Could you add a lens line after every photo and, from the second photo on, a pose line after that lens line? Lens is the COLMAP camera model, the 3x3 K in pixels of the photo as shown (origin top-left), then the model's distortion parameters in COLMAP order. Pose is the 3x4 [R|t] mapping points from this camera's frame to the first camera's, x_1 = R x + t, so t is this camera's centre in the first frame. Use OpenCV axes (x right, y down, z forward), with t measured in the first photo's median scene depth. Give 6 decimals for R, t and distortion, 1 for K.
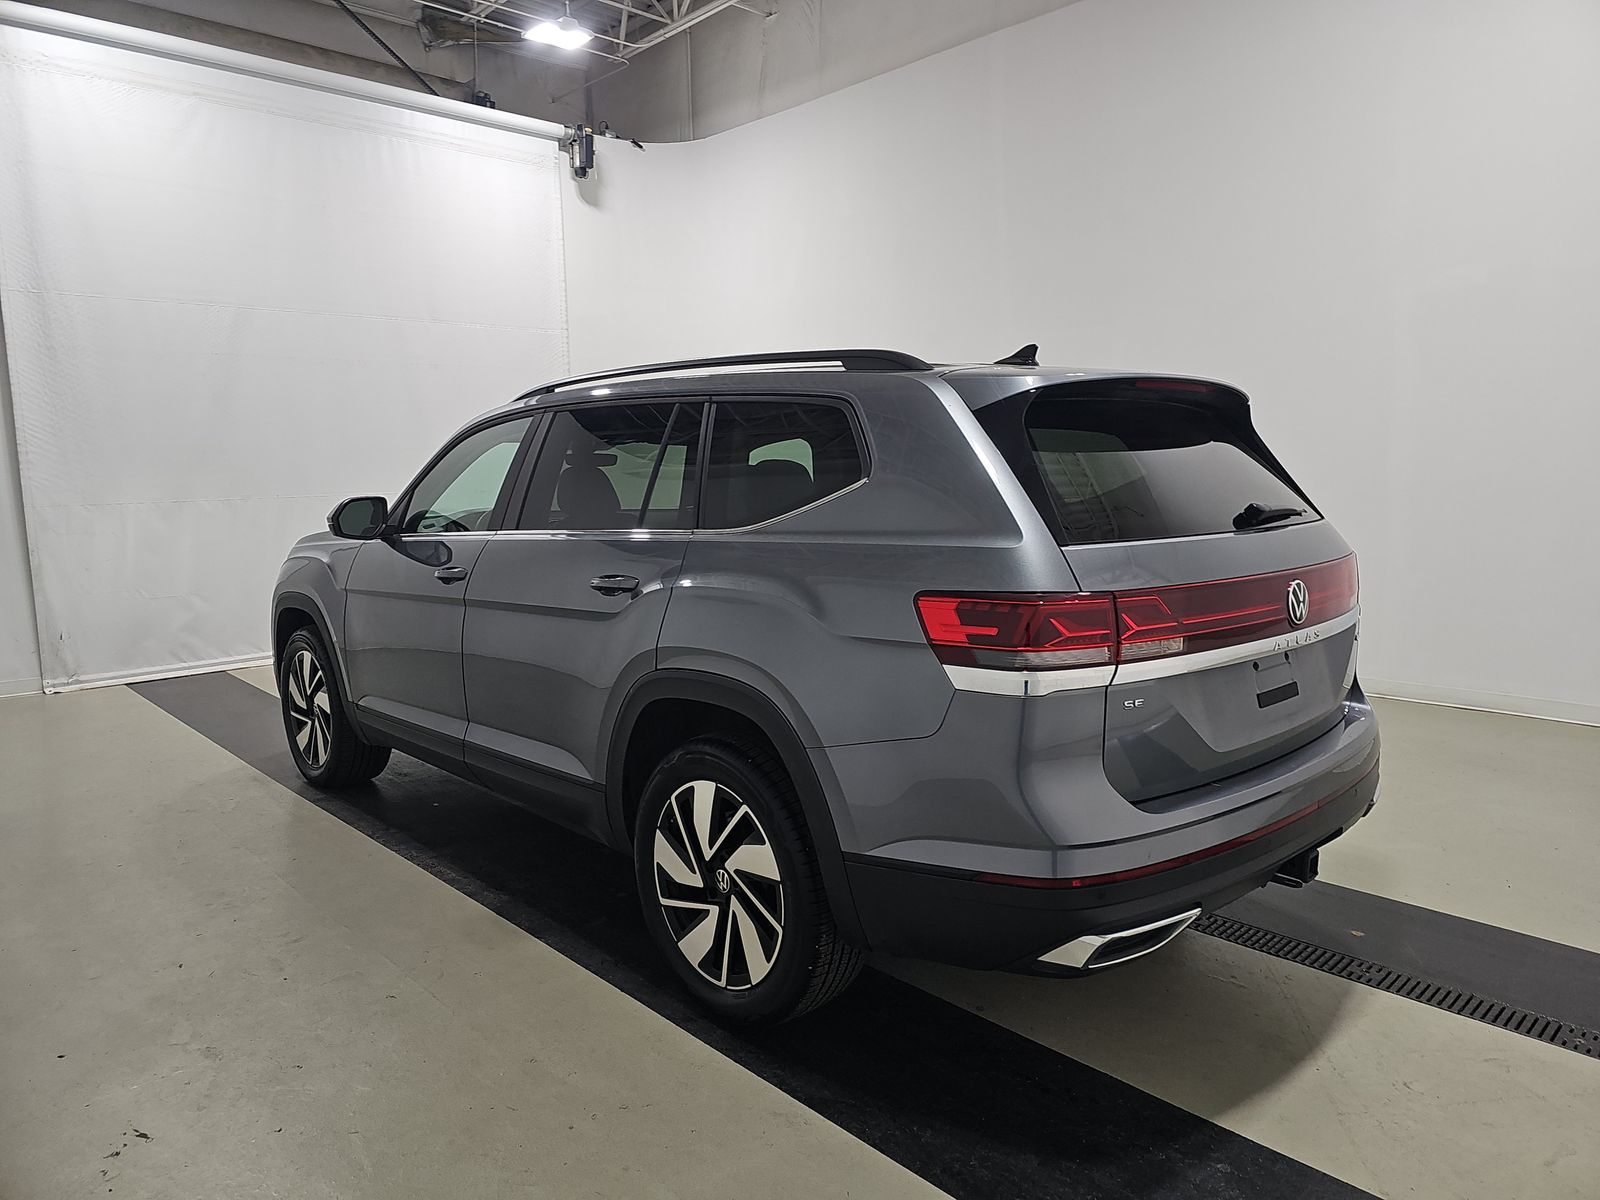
lens RADIAL K [[1043.2, 0, 800.0], [0, 1043.2, 600.0], [0, 0, 1]] dist [0.038346, -0.035105]
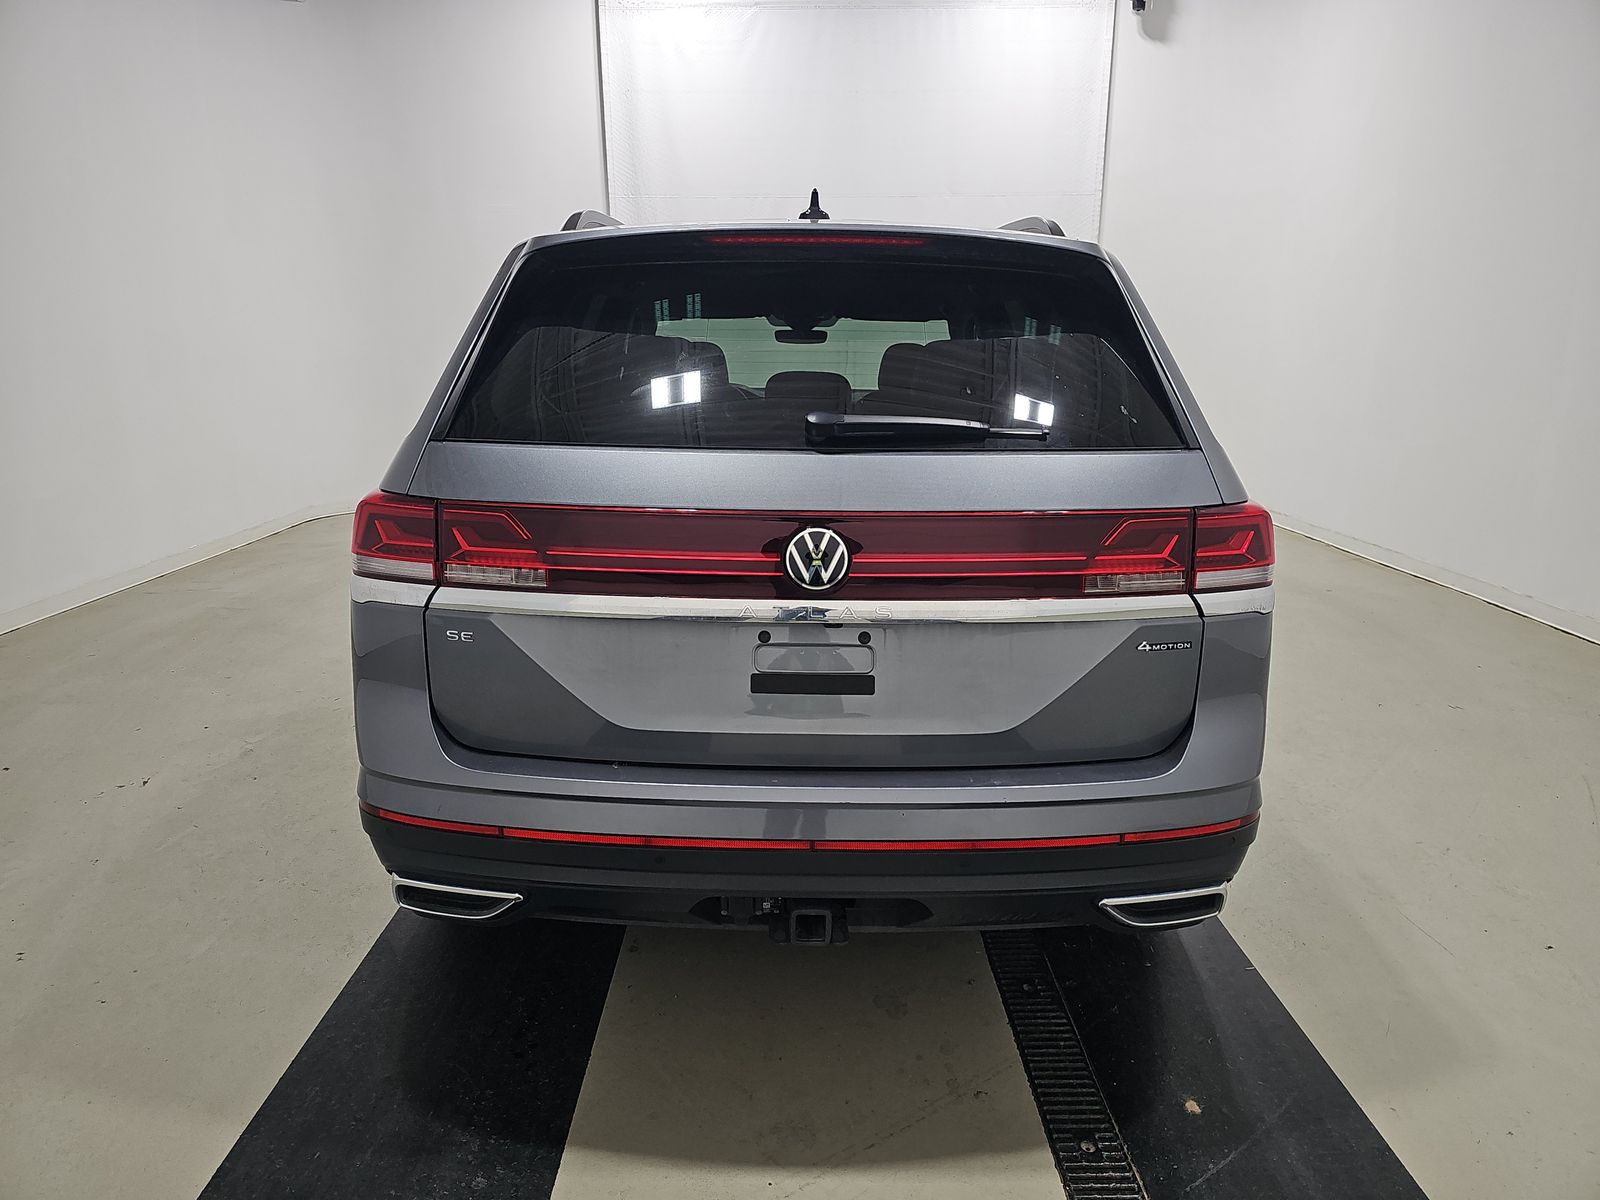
lens RADIAL K [[1043.2, 0, 800.0], [0, 1043.2, 600.0], [0, 0, 1]] dist [0.038346, -0.035105]
pose [[0.725213, 0.181069, -0.664289, 1.019908], [-0.104735, 0.982584, 0.153488, -0.083718], [0.680512, -0.041737, 0.731547, 0.536719]]
